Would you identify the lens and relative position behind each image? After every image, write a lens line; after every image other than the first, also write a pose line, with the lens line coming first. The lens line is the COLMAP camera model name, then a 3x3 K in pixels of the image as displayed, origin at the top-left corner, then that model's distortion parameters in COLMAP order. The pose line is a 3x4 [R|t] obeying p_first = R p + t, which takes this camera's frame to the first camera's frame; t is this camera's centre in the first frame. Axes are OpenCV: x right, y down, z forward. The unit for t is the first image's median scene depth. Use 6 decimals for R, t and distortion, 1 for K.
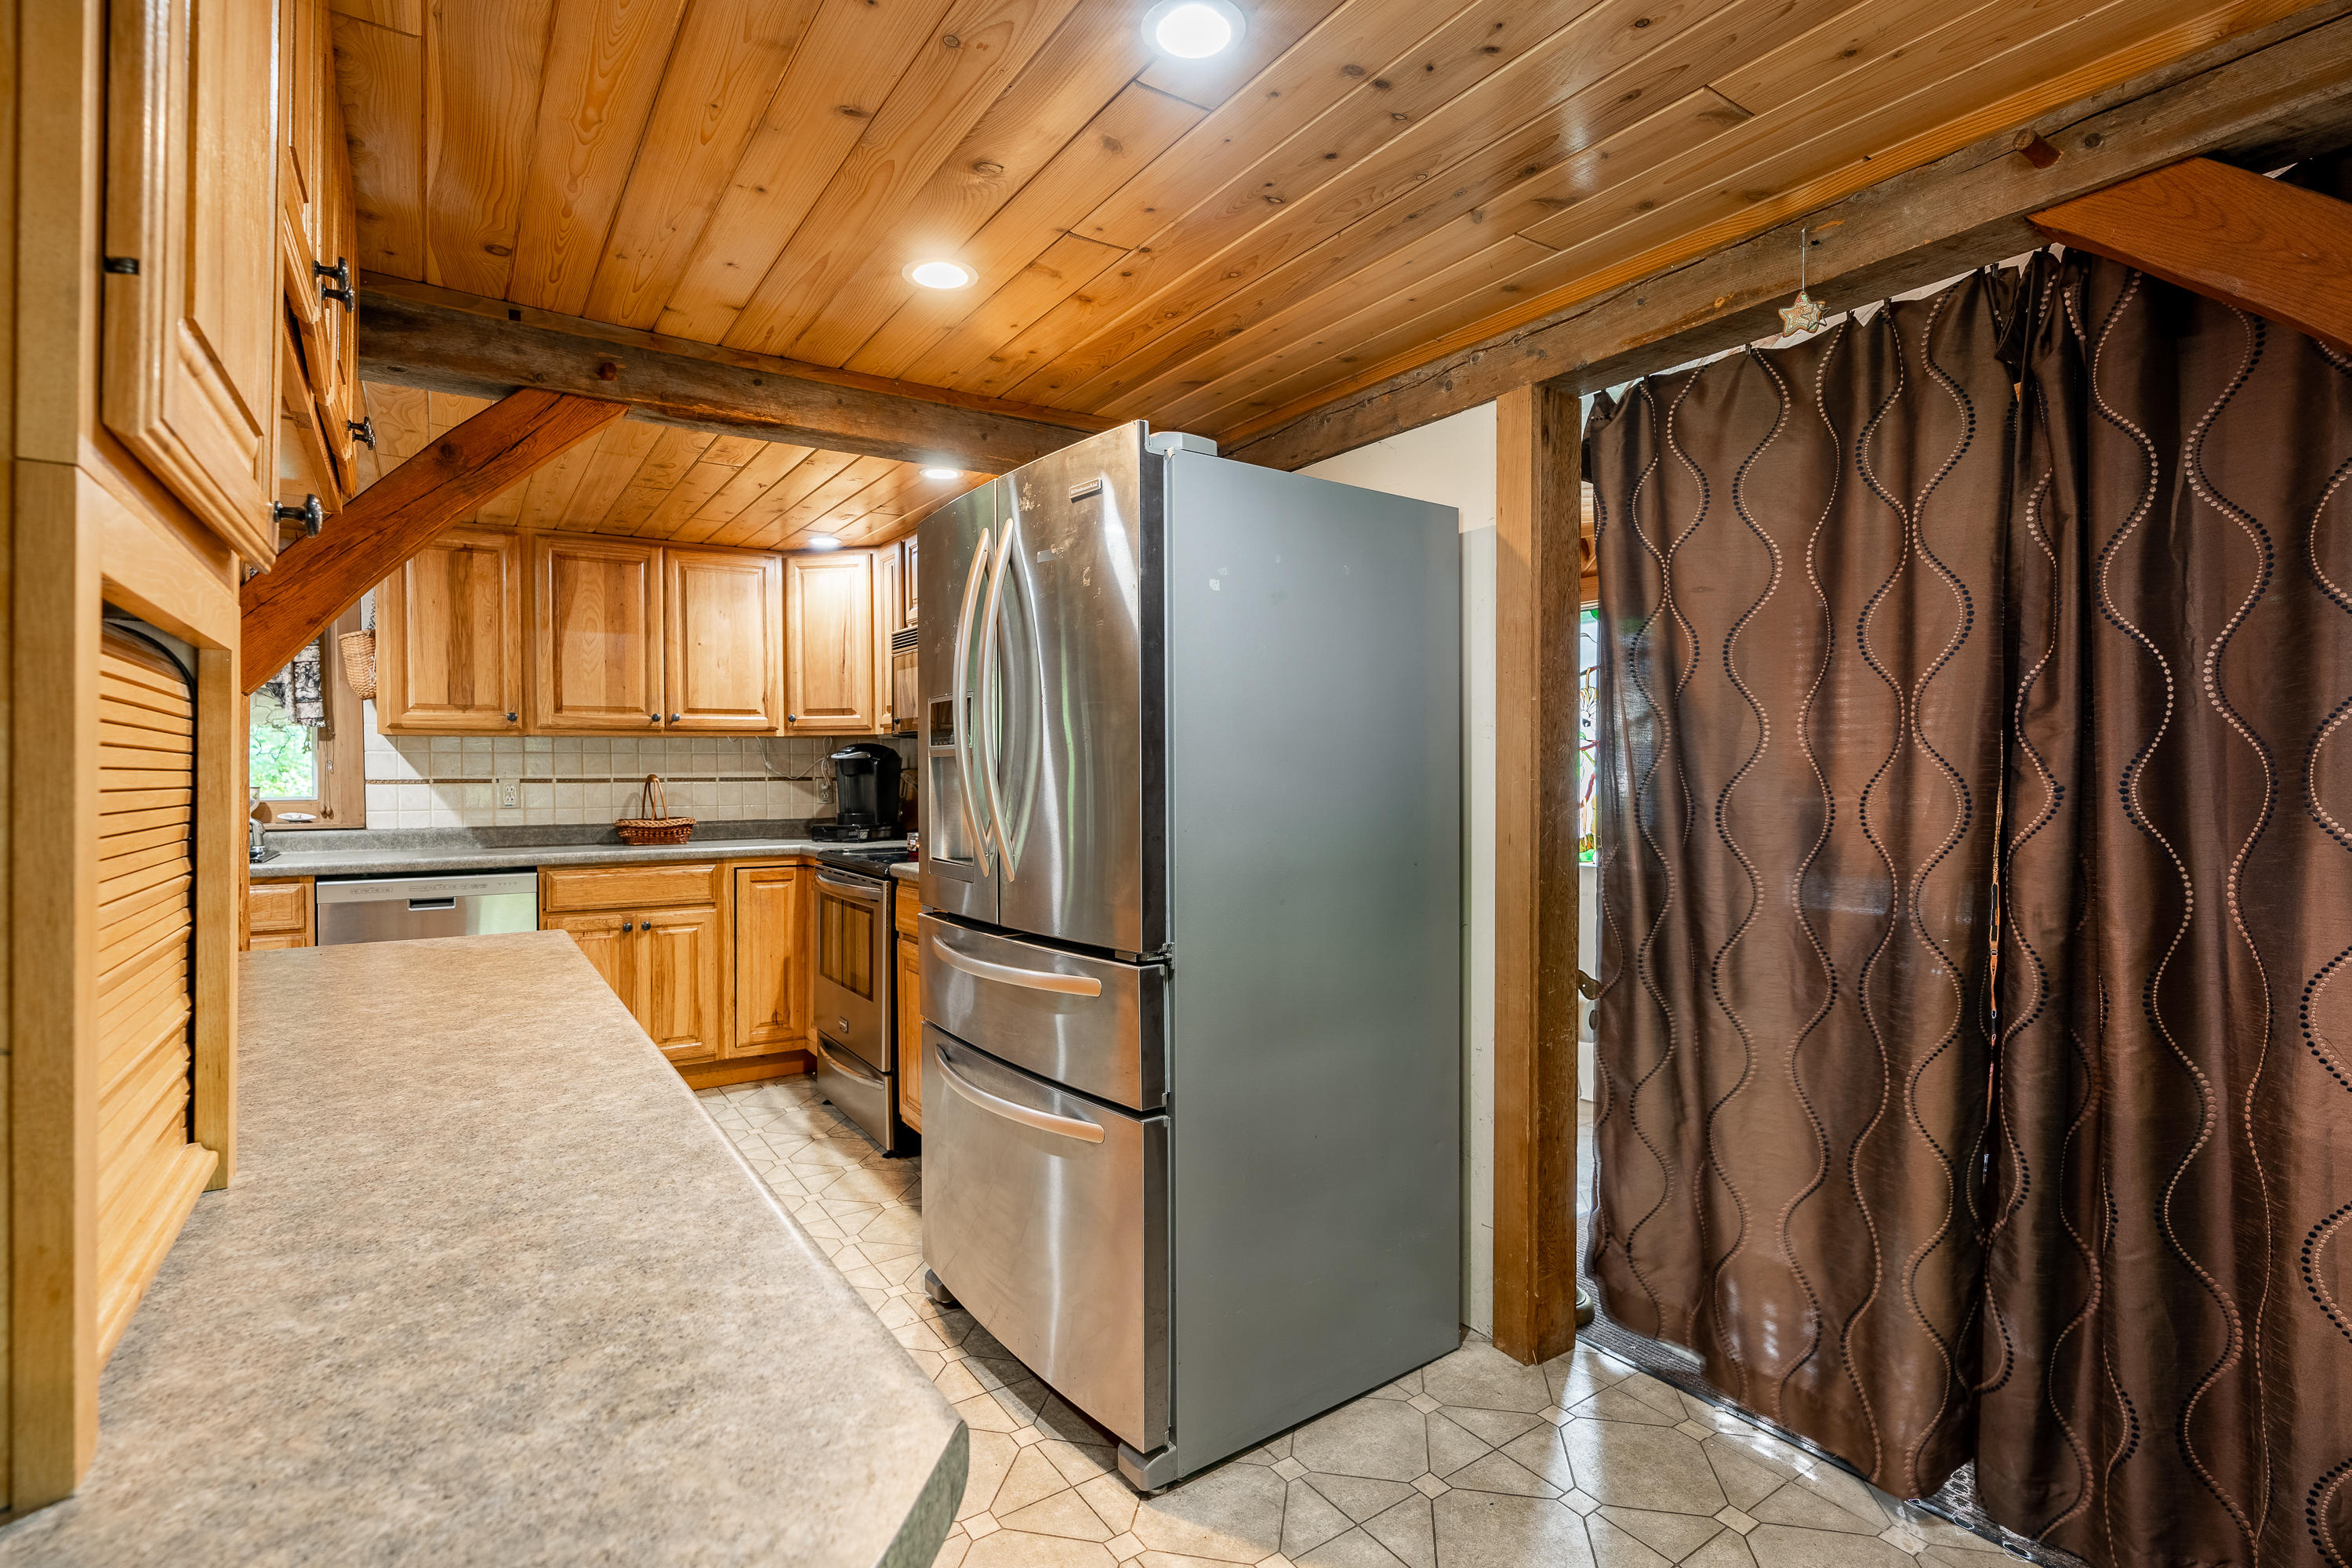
lens RADIAL K [[1134.1, 0, 1190.4], [0, 1134.1, 783.6], [0, 0, 1]] dist [-0.006483, -0.000221]
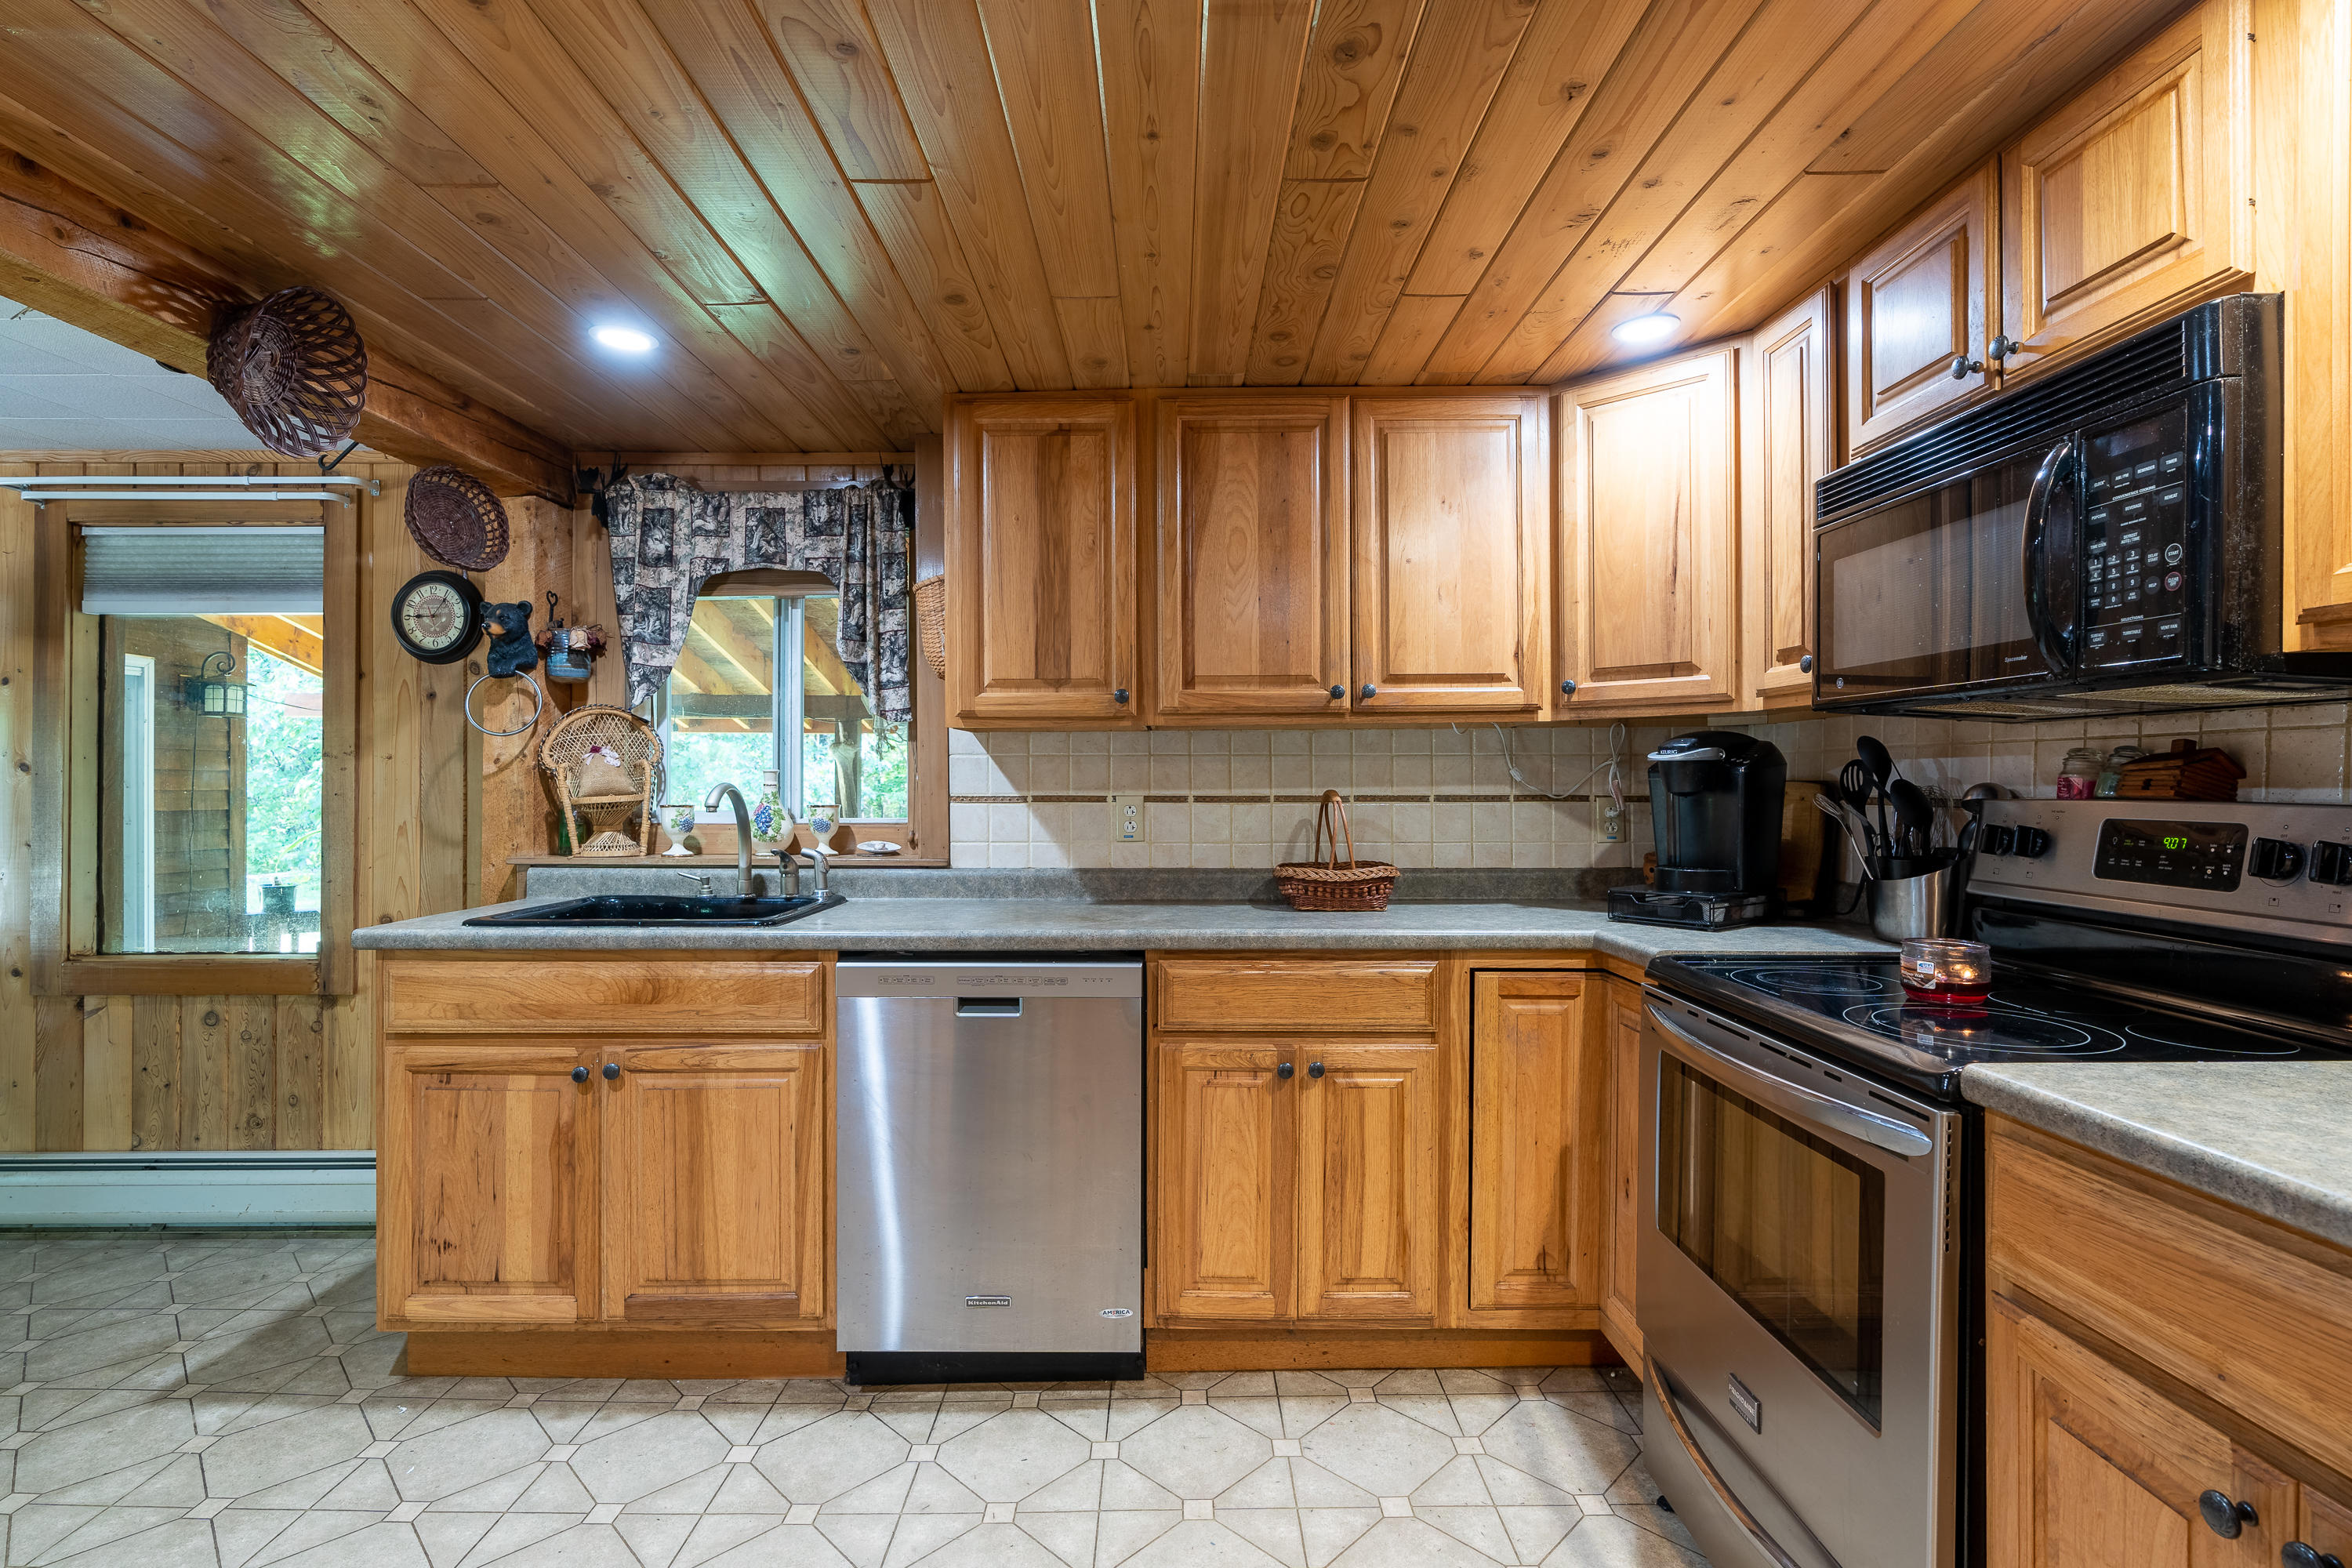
lens RADIAL K [[1134.1, 0, 1166.1], [0, 1134.1, 789.7], [0, 0, 1]] dist [-0.006483, -0.000221]
pose [[0.827485, 0.005581, -0.561460, -0.227012], [-0.007509, 0.999971, -0.001127, -0.007505], [0.561438, 0.005148, 0.827503, 0.490055]]
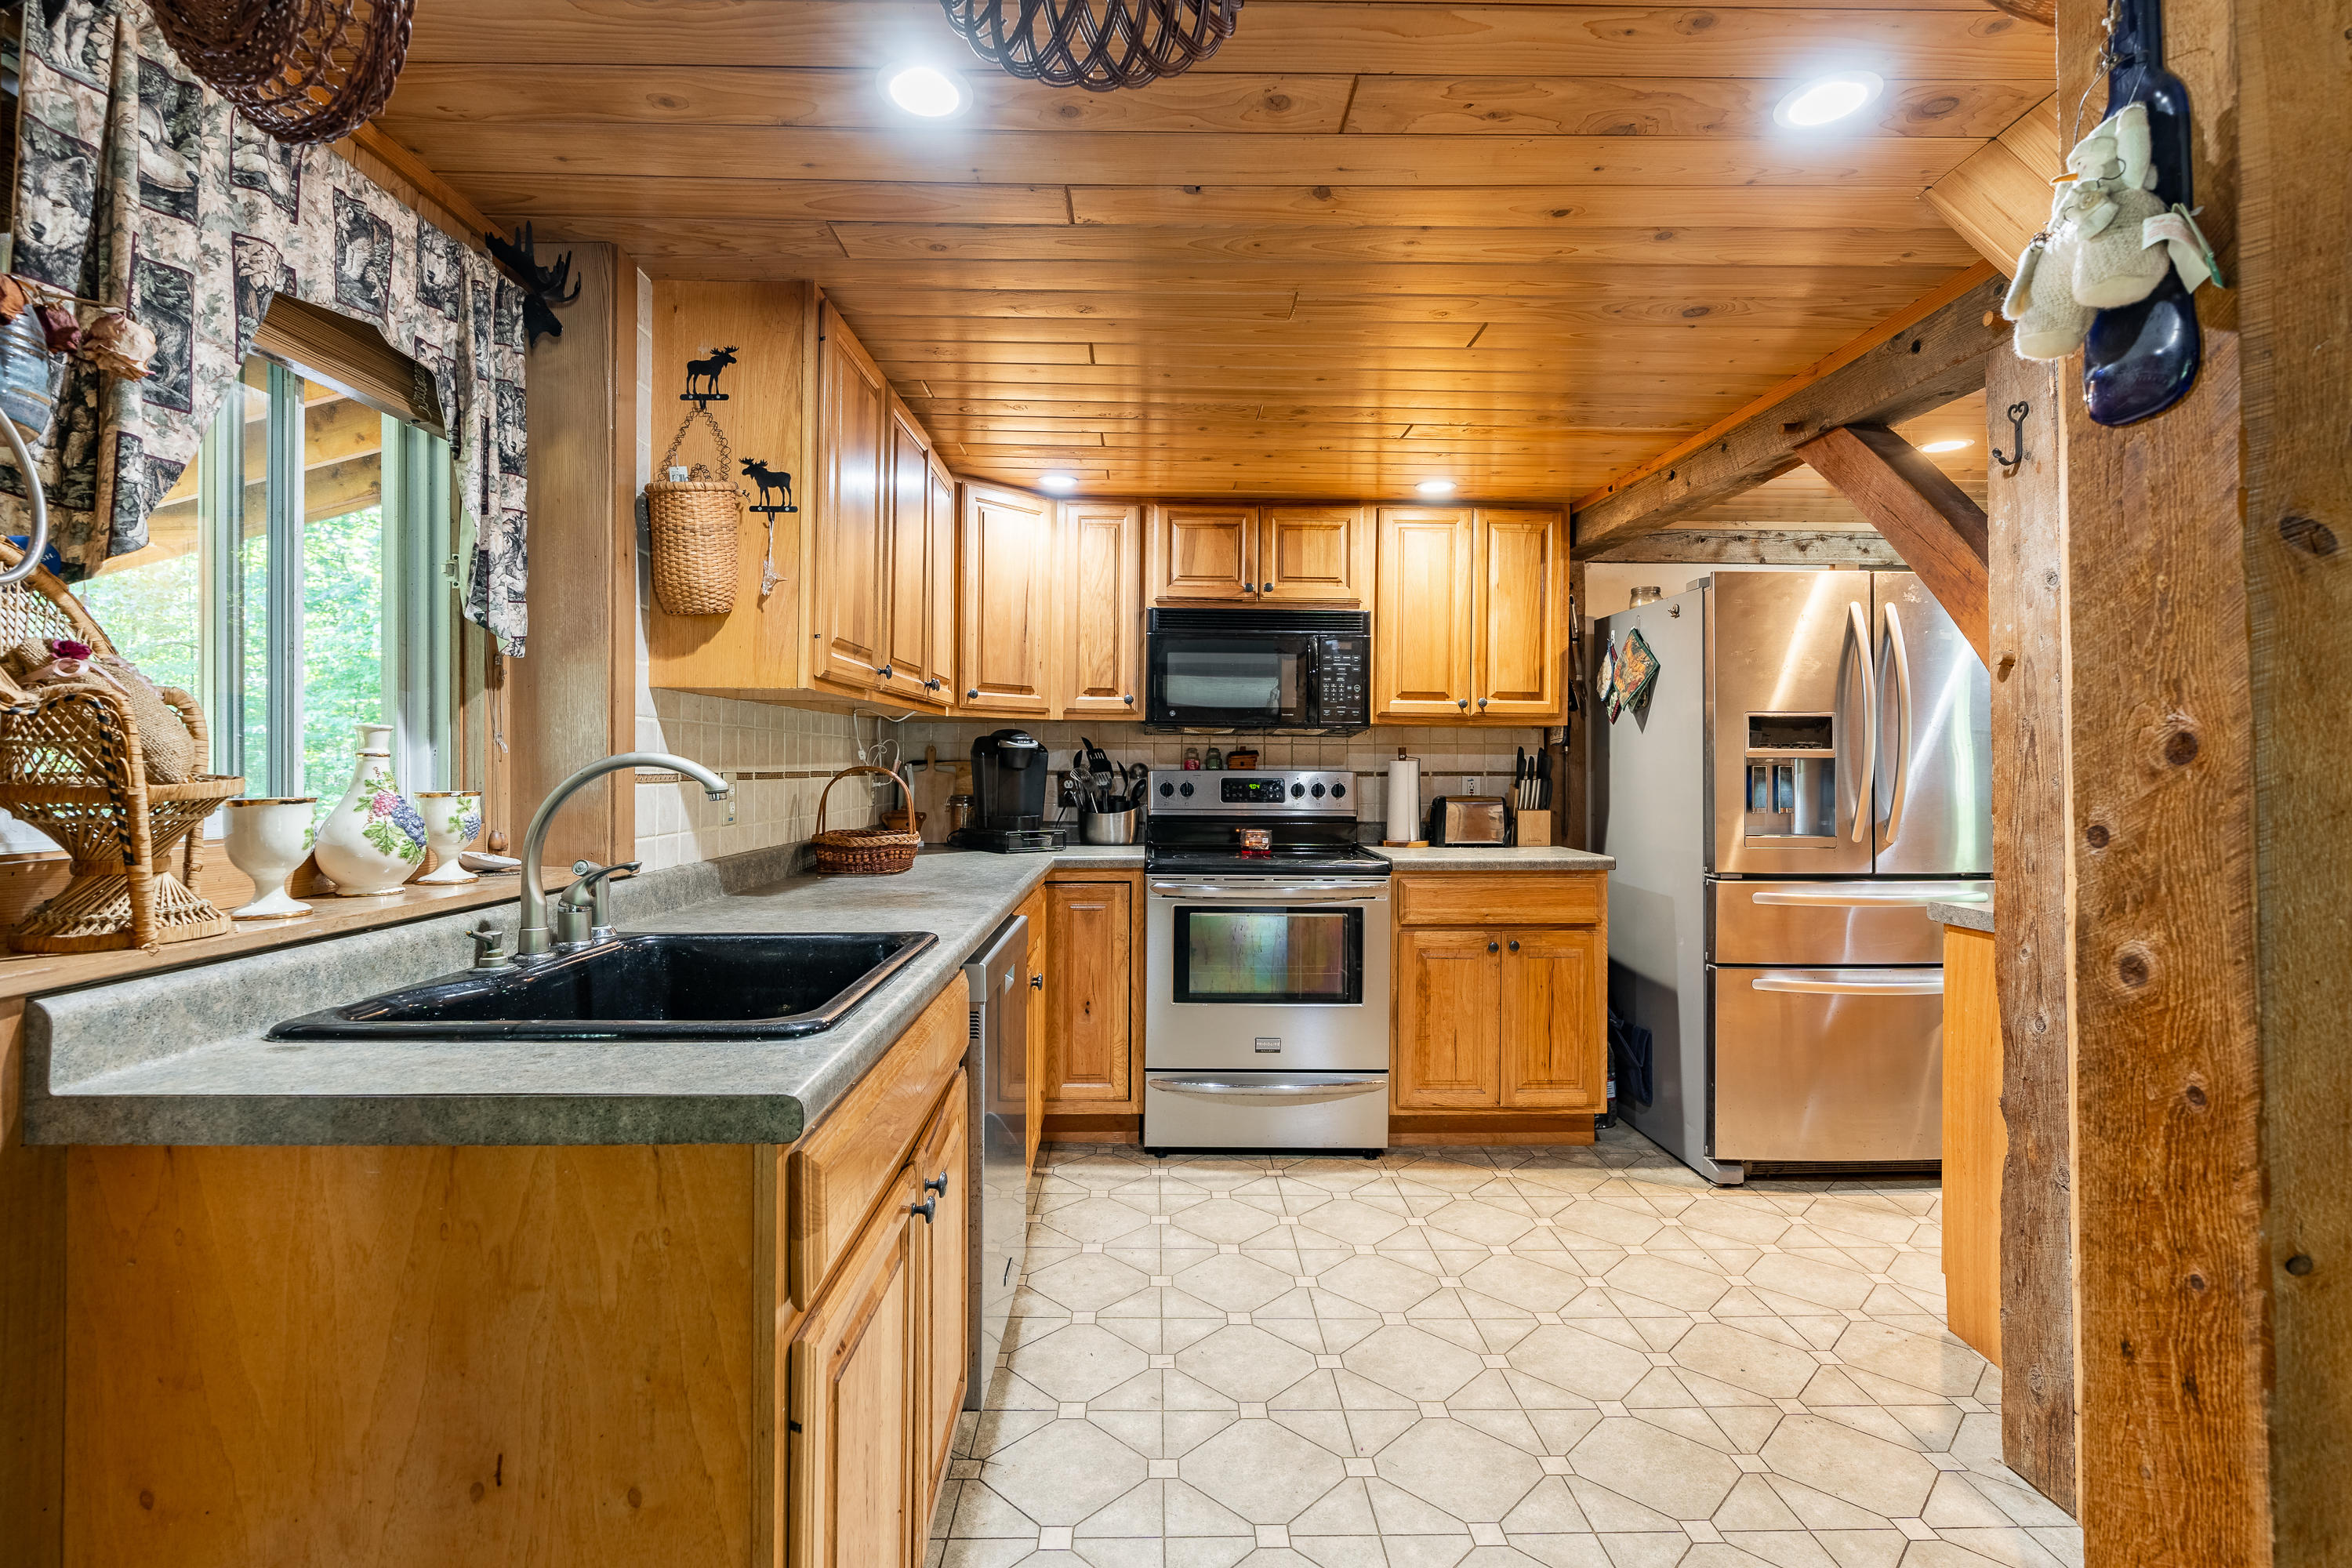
lens RADIAL K [[1081.5, 0, 1172.4], [0, 1081.5, 763.4], [0, 0, 1]] dist [-0.015379, 0.000054]
pose [[0.542739, 0.008533, 0.839858, -0.973726], [0.003446, 0.999917, -0.012386, -0.001531], [-0.839894, 0.009617, 0.542665, 0.538542]]
